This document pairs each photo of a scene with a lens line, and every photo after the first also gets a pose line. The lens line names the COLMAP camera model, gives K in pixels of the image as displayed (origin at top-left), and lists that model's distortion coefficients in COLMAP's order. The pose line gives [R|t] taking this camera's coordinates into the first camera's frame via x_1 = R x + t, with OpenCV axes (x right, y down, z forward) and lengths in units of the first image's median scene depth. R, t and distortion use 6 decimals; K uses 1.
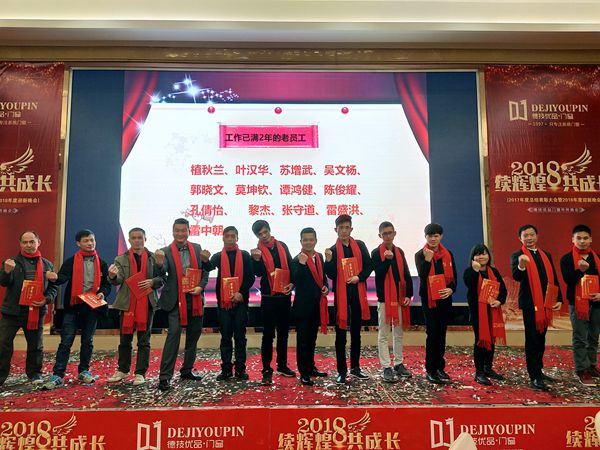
lens RADIAL K [[451.7, 0, 299.7], [0, 451.7, 212.4], [0, 0, 1]] dist [0.015051, -0.033302]
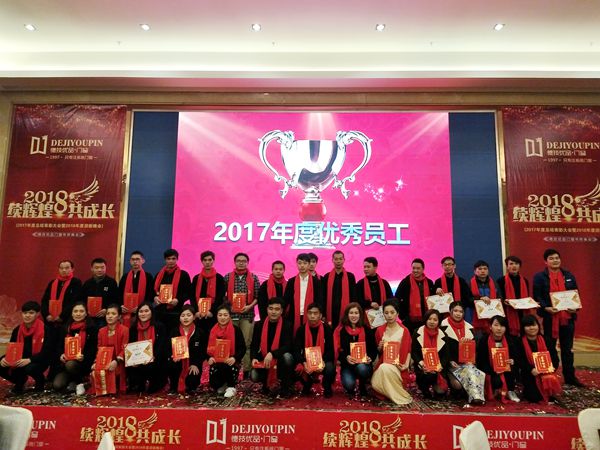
lens RADIAL K [[451.7, 0, 297.9], [0, 451.7, 212.8], [0, 0, 1]] dist [0.015051, -0.033302]
pose [[0.998851, 0.009009, -0.047076, -0.032975], [-0.010680, 0.999318, -0.035358, -0.024385], [0.046725, 0.035820, 0.998265, -0.111060]]
